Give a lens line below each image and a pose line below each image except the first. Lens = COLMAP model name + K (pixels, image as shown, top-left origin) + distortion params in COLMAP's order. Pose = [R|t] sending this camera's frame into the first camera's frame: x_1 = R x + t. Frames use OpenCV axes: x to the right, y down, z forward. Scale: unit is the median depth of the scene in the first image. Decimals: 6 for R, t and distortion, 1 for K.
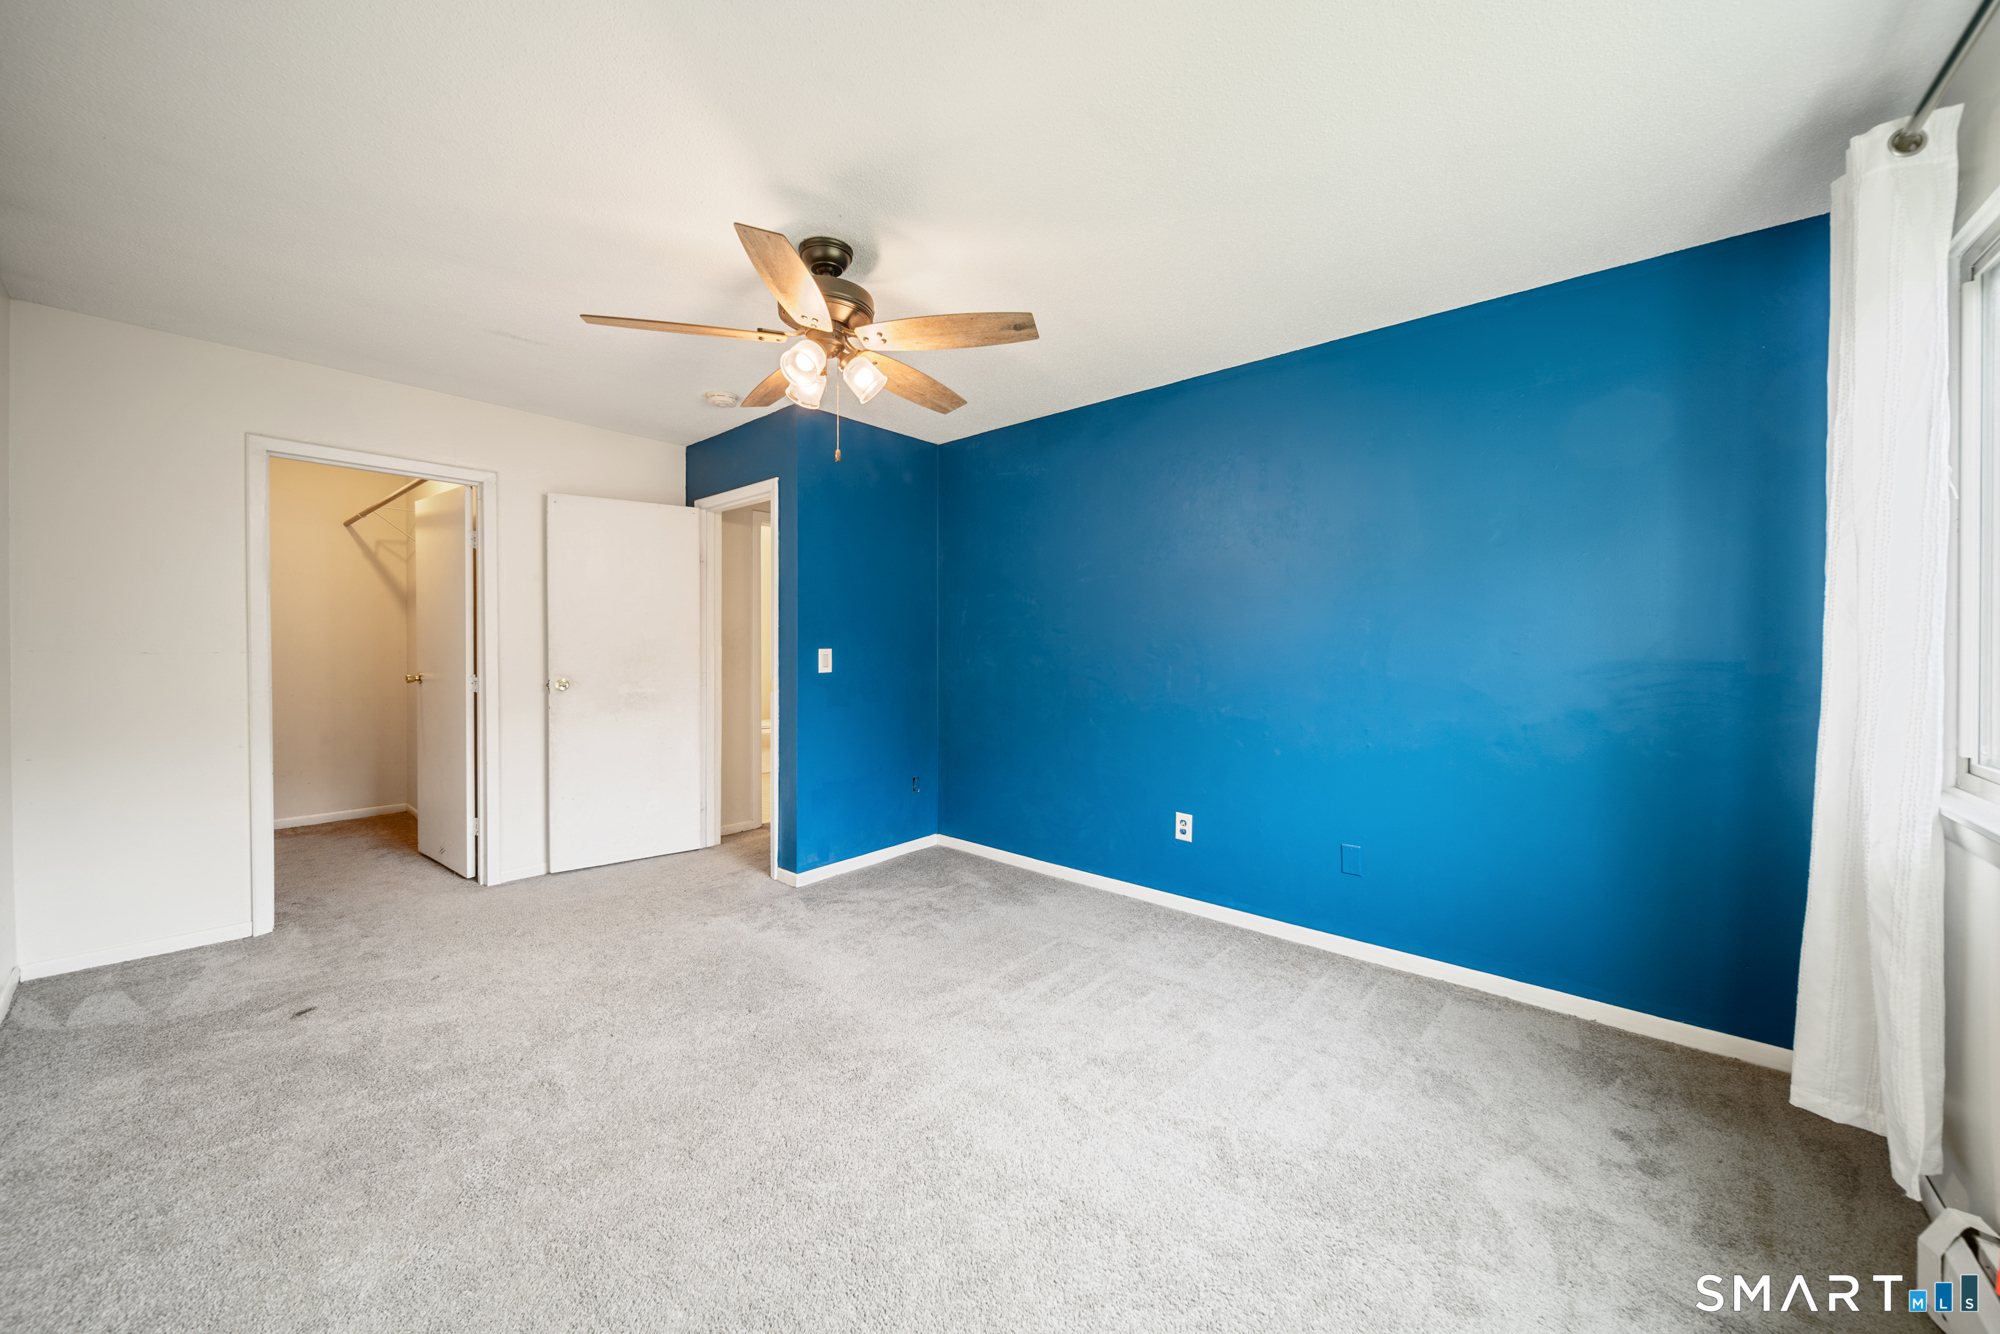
lens RADIAL K [[696.5, 0, 1007.2], [0, 696.5, 641.9], [0, 0, 1]] dist [-0.001131, -0.000298]
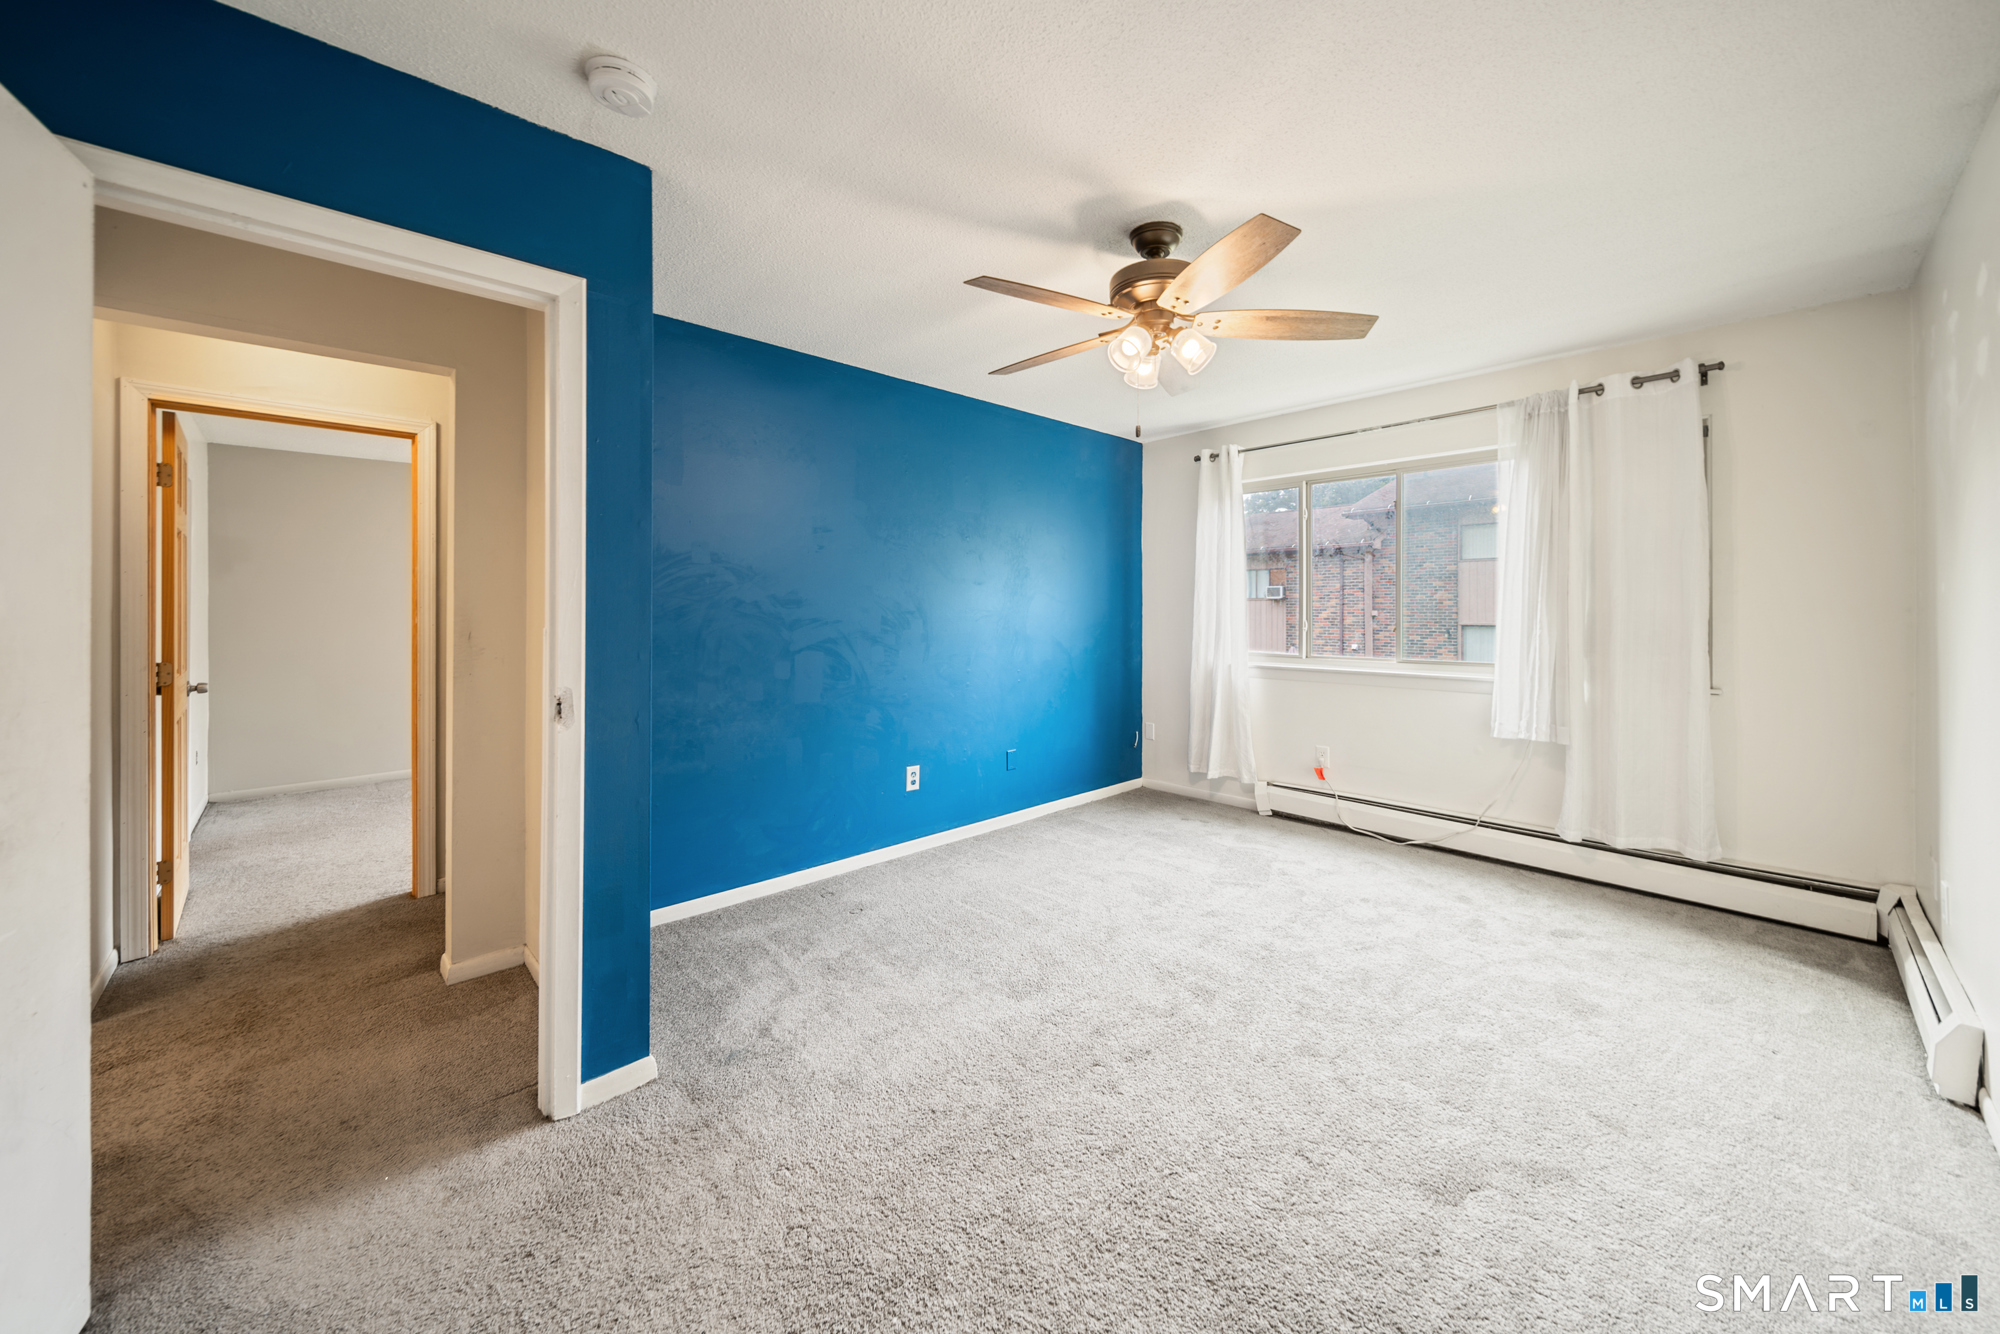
lens RADIAL K [[714.1, 0, 991.0], [0, 714.1, 623.1], [0, 0, 1]] dist [-0.001050, -0.000384]
pose [[0.122994, -0.020619, 0.992193, -0.877272], [0.003294, 0.999787, 0.020369, -0.008259], [-0.992402, 0.000763, 0.123036, 0.735618]]
